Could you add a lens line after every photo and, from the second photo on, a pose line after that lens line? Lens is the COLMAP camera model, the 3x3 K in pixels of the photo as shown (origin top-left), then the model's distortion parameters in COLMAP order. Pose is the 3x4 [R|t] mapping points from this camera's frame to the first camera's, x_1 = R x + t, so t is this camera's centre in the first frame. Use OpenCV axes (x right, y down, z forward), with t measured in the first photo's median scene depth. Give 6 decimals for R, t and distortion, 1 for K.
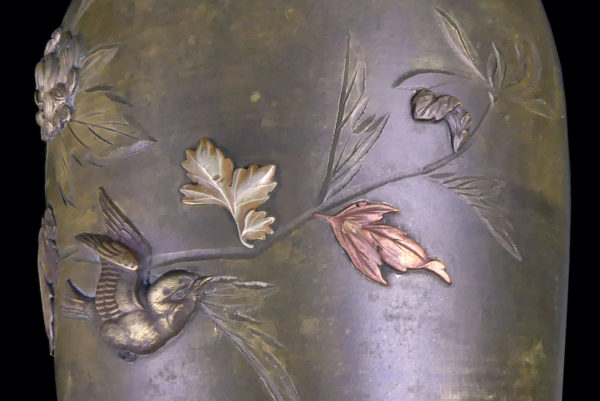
lens RADIAL K [[965.5, 0, 300.0], [0, 965.5, 200.5], [0, 0, 1]] dist [0.012868, 0.022470]
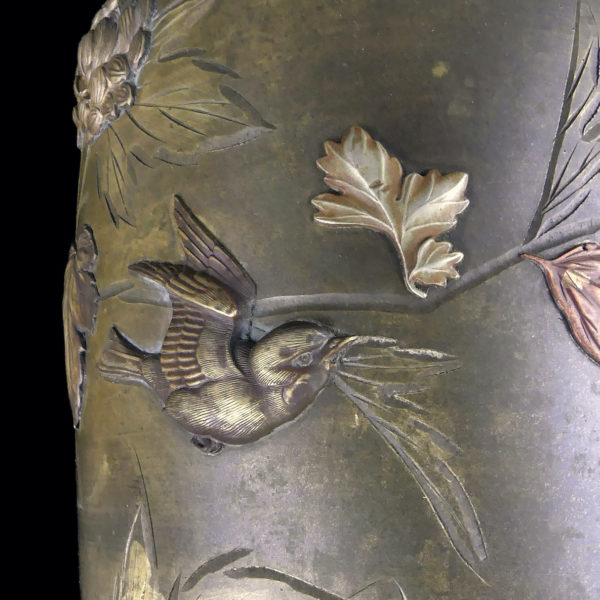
lens RADIAL K [[772.8, 0, 267.5], [0, 772.8, 369.4], [0, 0, 1]] dist [-0.038295, 0.006833]
pose [[0.994303, 0.087030, 0.061536, -0.177170], [-0.091602, 0.992901, 0.075867, 0.065818], [-0.054496, -0.081071, 0.995217, 0.474180]]
